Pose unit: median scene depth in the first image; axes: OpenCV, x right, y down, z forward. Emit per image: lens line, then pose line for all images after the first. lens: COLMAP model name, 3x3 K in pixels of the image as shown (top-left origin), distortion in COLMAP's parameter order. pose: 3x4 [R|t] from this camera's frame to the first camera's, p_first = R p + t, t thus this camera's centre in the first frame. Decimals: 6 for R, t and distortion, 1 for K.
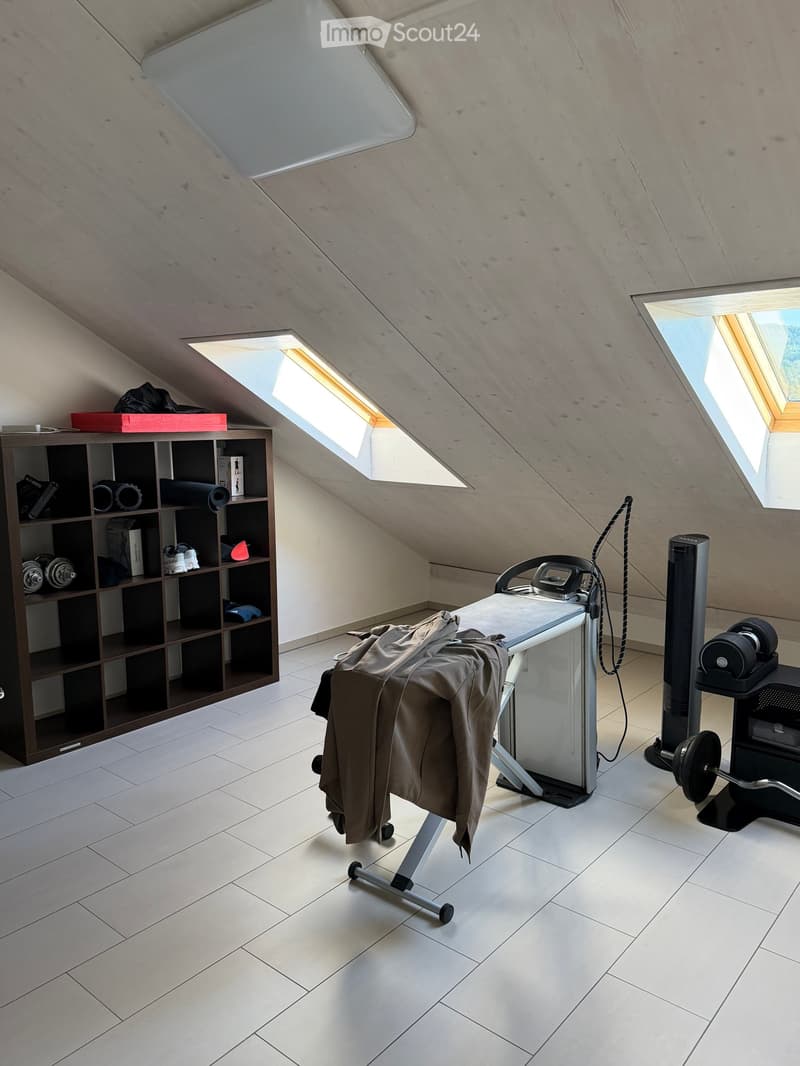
lens RADIAL K [[811.9, 0, 396.8], [0, 811.9, 528.3], [0, 0, 1]] dist [0.009469, -0.009205]
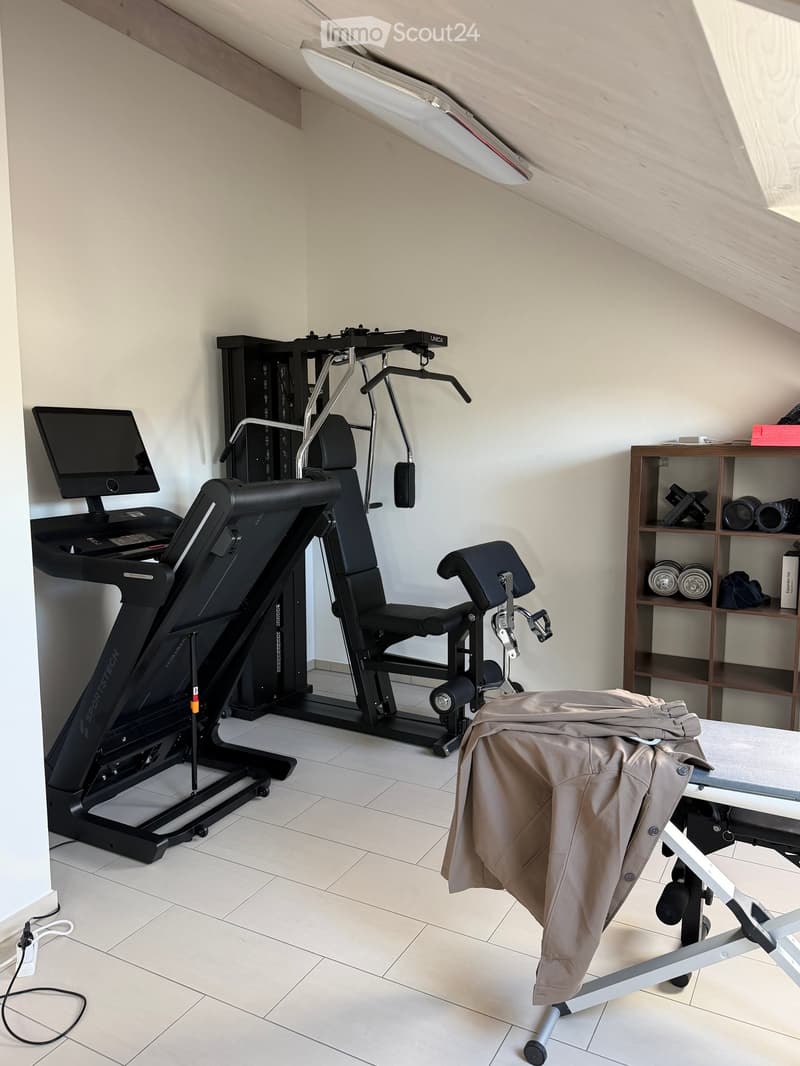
lens RADIAL K [[811.9, 0, 393.1], [0, 811.9, 537.3], [0, 0, 1]] dist [0.009469, -0.009205]
pose [[0.176152, 0.123287, -0.976612, 0.696369], [-0.131315, 0.986201, 0.100812, -0.076406], [0.975565, 0.110486, 0.189911, 0.624138]]
